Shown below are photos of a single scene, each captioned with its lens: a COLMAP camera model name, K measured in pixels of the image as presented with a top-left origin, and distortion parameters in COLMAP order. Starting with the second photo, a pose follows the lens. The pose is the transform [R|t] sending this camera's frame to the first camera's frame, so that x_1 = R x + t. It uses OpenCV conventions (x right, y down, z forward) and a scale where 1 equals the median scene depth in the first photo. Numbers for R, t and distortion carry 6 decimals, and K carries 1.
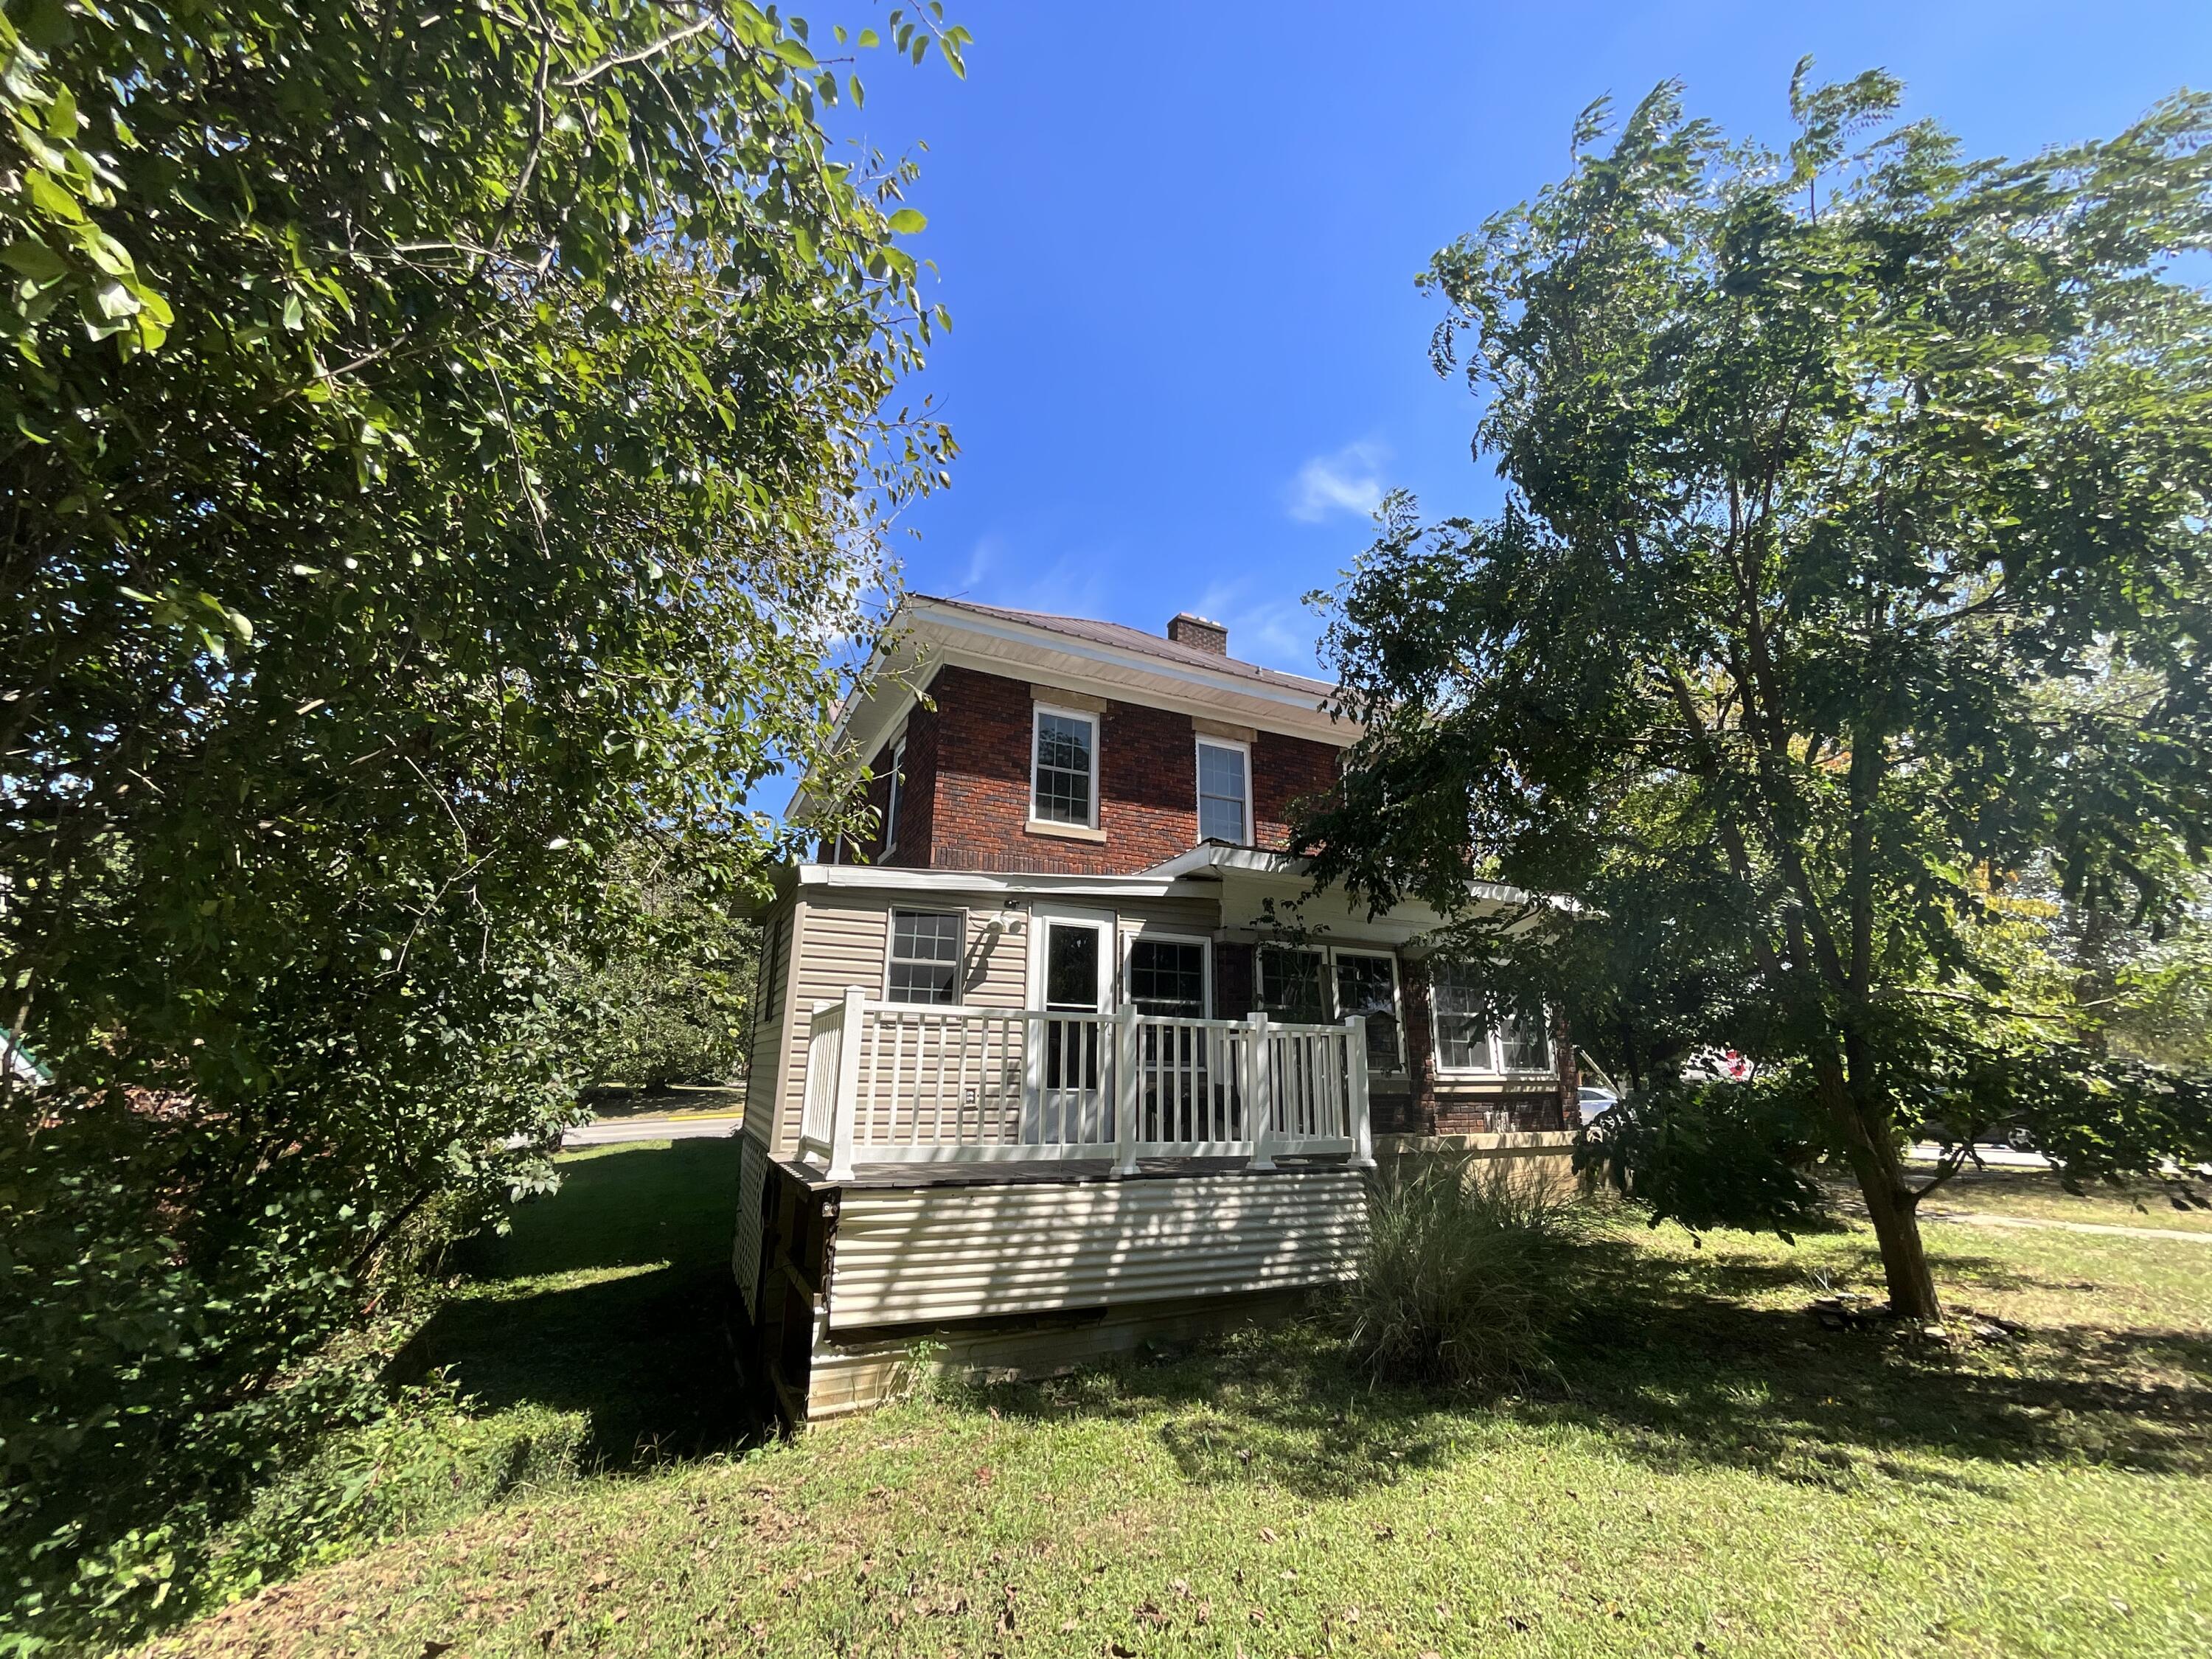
lens RADIAL K [[896.6, 0, 1106.0], [0, 896.6, 829.5], [0, 0, 1]] dist [0.000123, -0.001198]
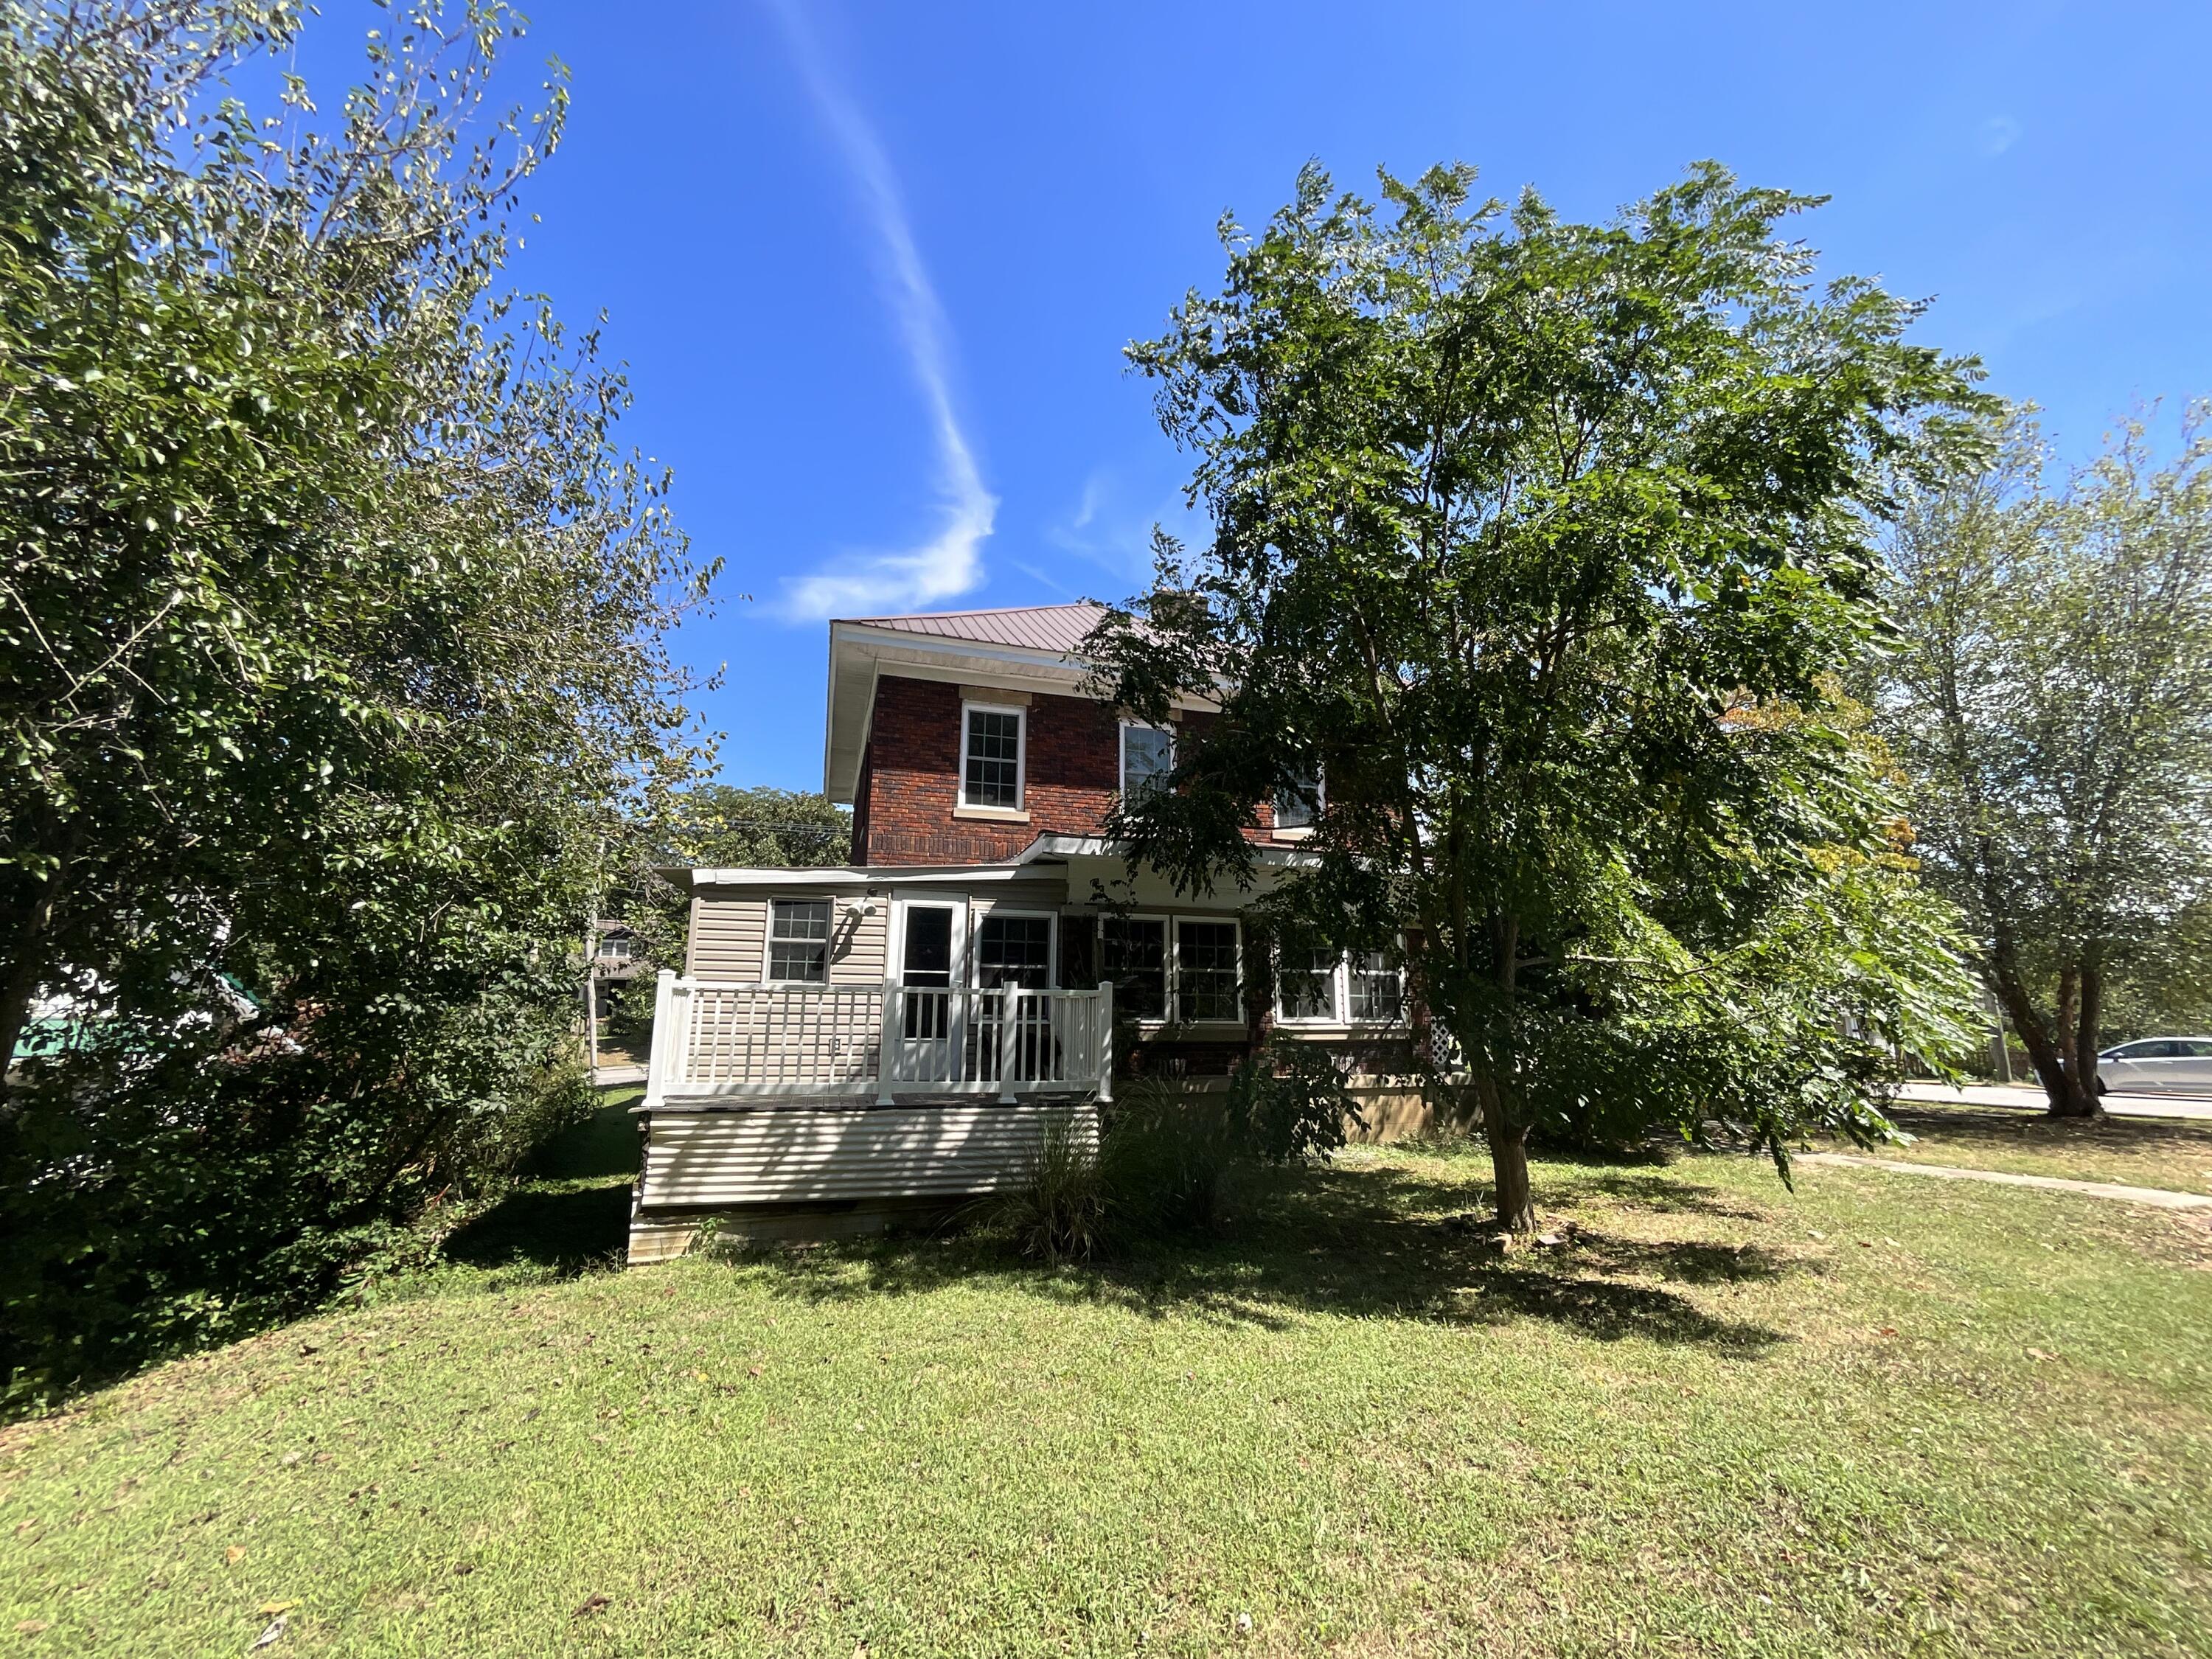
lens RADIAL K [[896.6, 0, 1106.0], [0, 896.6, 829.5], [0, 0, 1]] dist [0.000123, -0.001198]
pose [[0.989224, -0.031641, -0.142947, 0.398867], [0.041043, 0.997149, 0.063313, -0.068574], [0.140536, -0.068498, 0.987703, -0.174048]]
